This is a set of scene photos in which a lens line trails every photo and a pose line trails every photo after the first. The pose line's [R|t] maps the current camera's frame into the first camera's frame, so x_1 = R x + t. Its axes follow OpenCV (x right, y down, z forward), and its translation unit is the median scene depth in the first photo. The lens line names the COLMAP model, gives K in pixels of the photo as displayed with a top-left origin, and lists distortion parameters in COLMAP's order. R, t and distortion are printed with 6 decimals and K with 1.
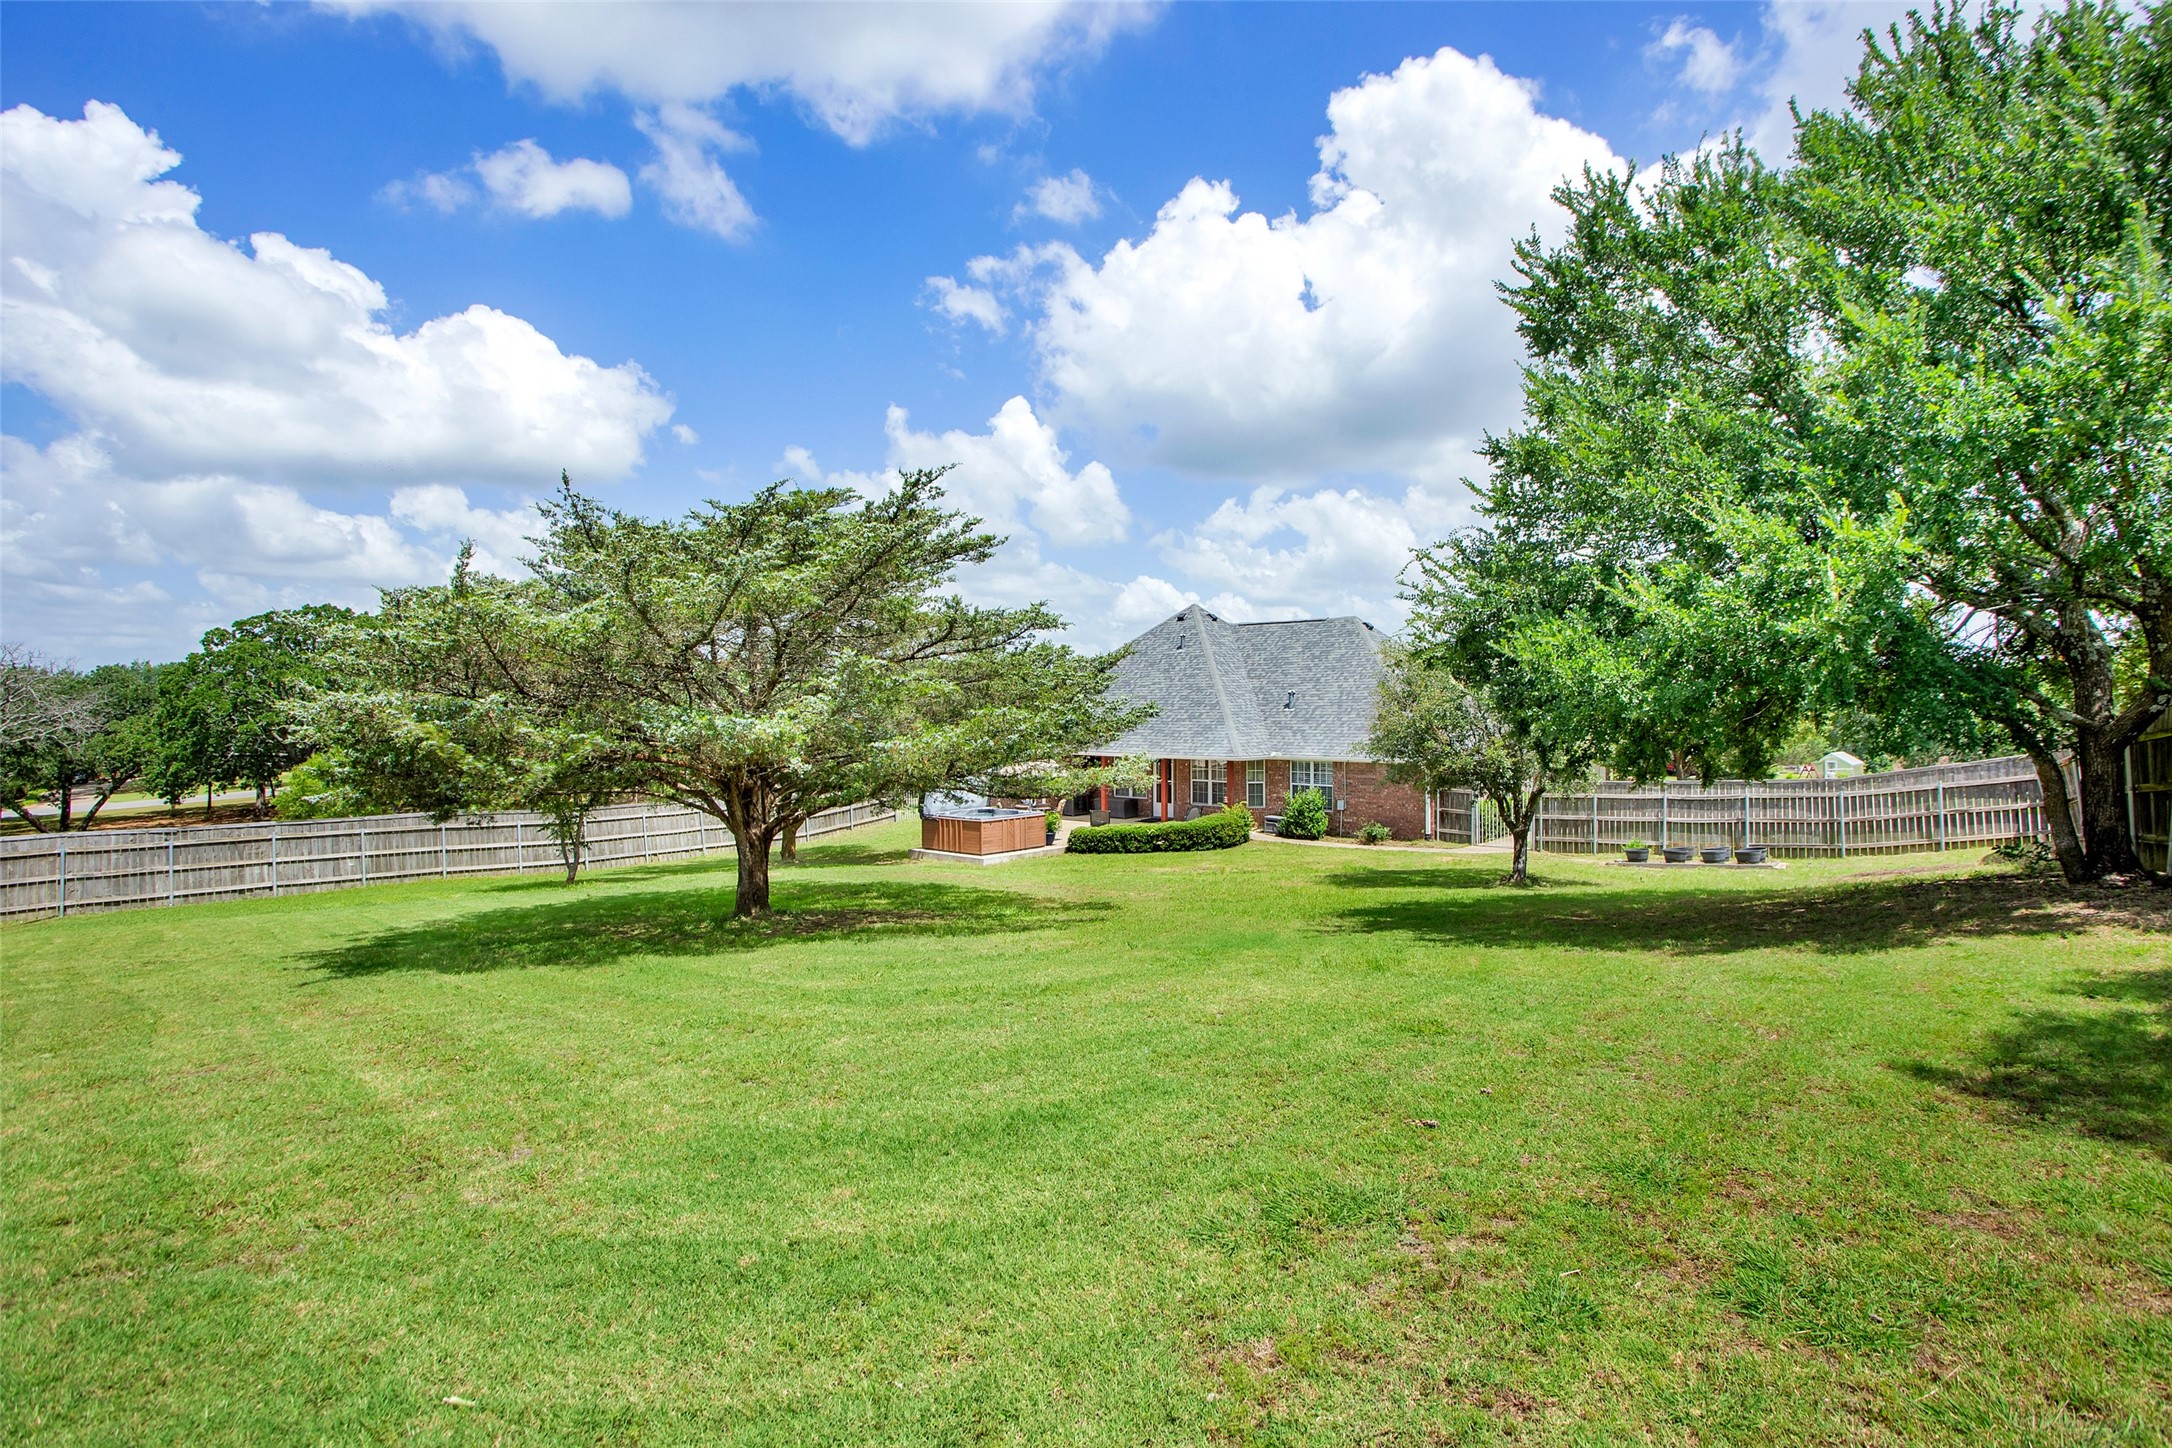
lens RADIAL K [[1084.9, 0, 1093.0], [0, 1084.9, 729.0], [0, 0, 1]] dist [-0.020332, 0.000686]
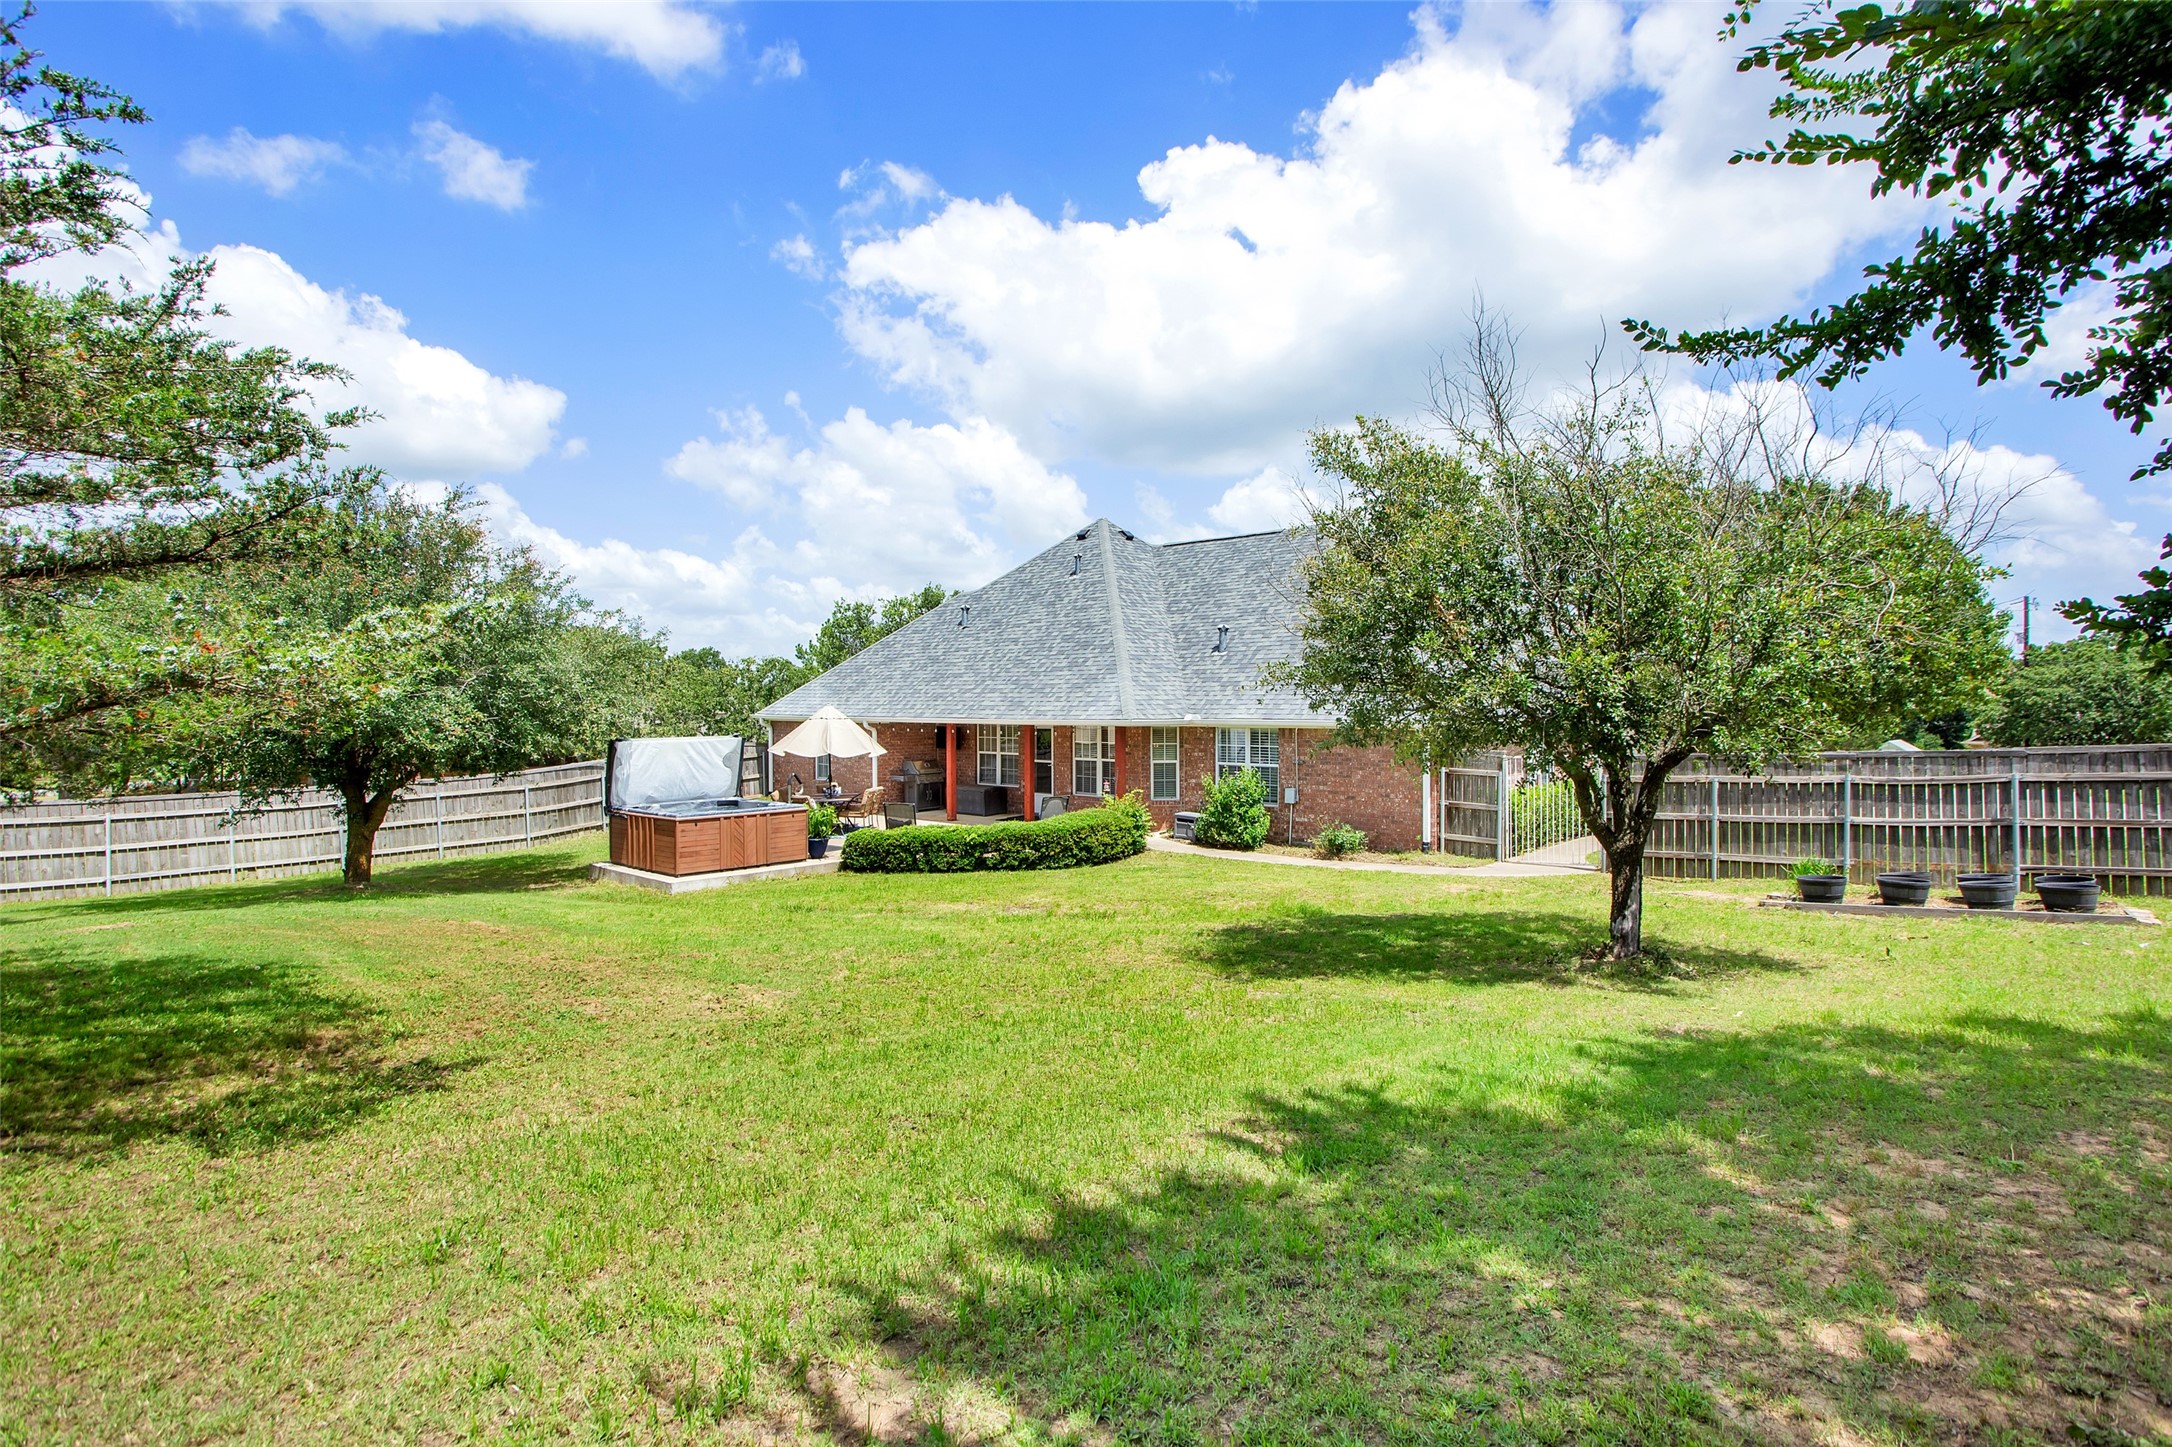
lens RADIAL K [[1084.9, 0, 1079.1], [0, 1084.9, 717.3], [0, 0, 1]] dist [-0.020332, 0.000686]
pose [[0.999892, 0.000808, -0.014665, 0.120309], [-0.000895, 0.999982, -0.005923, 0.029693], [0.014660, 0.005935, 0.999875, 0.379496]]
